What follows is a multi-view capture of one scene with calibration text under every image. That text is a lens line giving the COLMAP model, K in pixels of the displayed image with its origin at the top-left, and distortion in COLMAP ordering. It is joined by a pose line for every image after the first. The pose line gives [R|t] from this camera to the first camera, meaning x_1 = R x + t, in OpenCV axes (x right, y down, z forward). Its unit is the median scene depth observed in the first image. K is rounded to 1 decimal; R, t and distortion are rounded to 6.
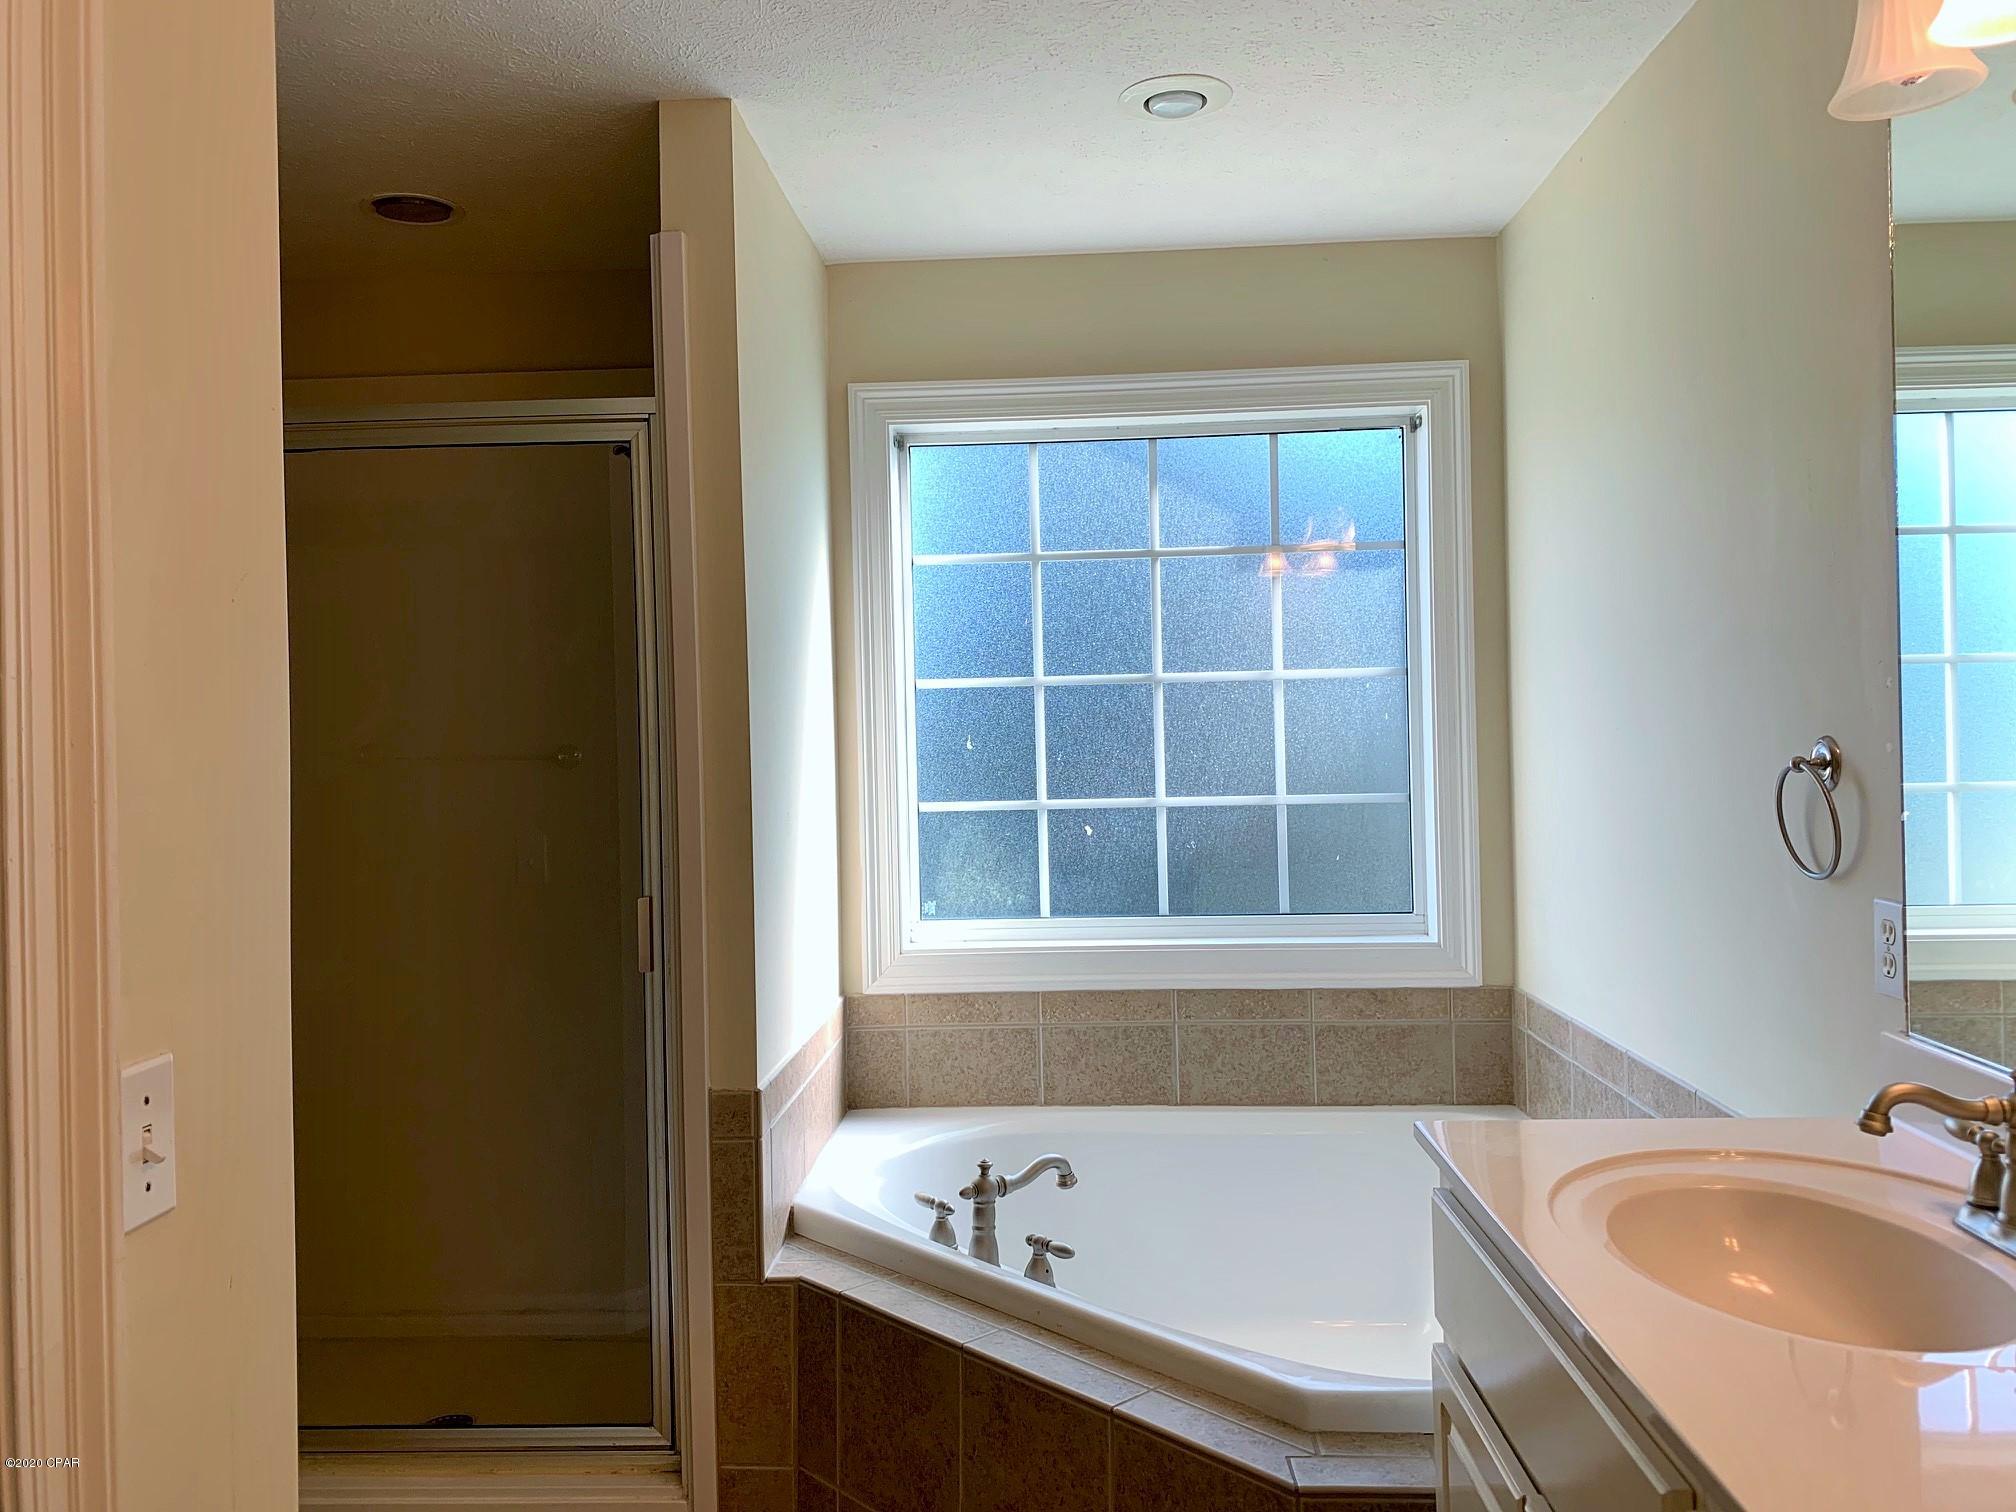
lens RADIAL K [[1551.1, 0, 1006.4], [0, 1551.1, 734.7], [0, 0, 1]] dist [0.131251, -0.275008]
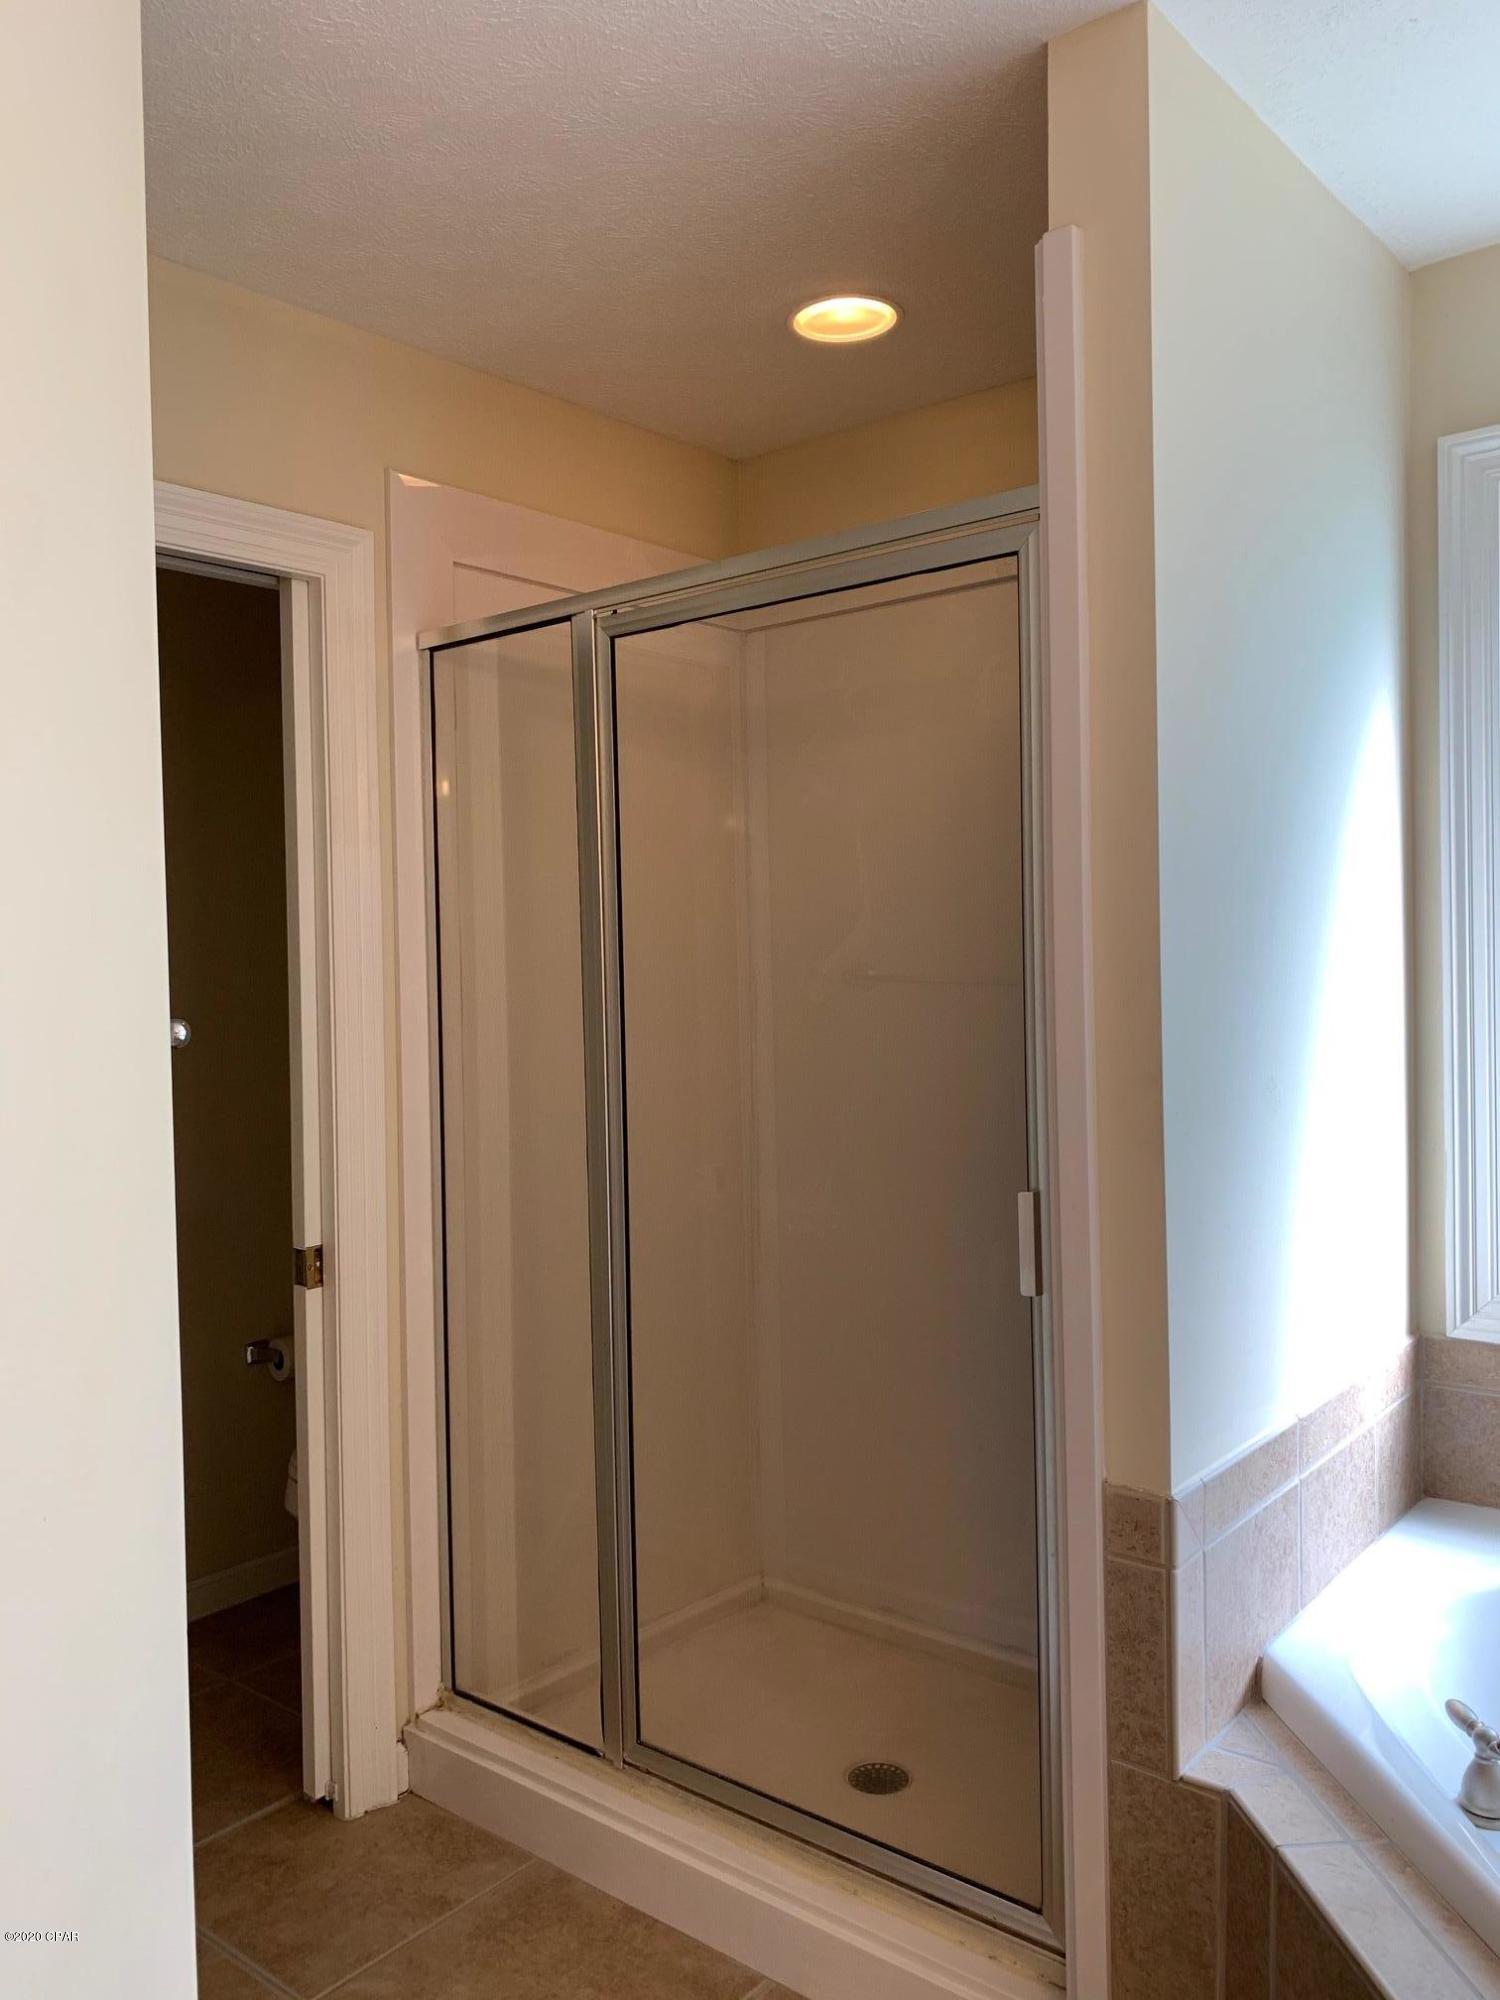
lens RADIAL K [[1530.0, 0, 750.0], [0, 1530.0, 1000.0], [0, 0, 1]] dist [-0.026938, 0.035512]
pose [[0.797257, 0.019409, -0.603328, 0.064731], [0.003866, 0.999298, 0.037257, -0.007169], [0.603628, -0.032036, 0.796622, 0.289138]]
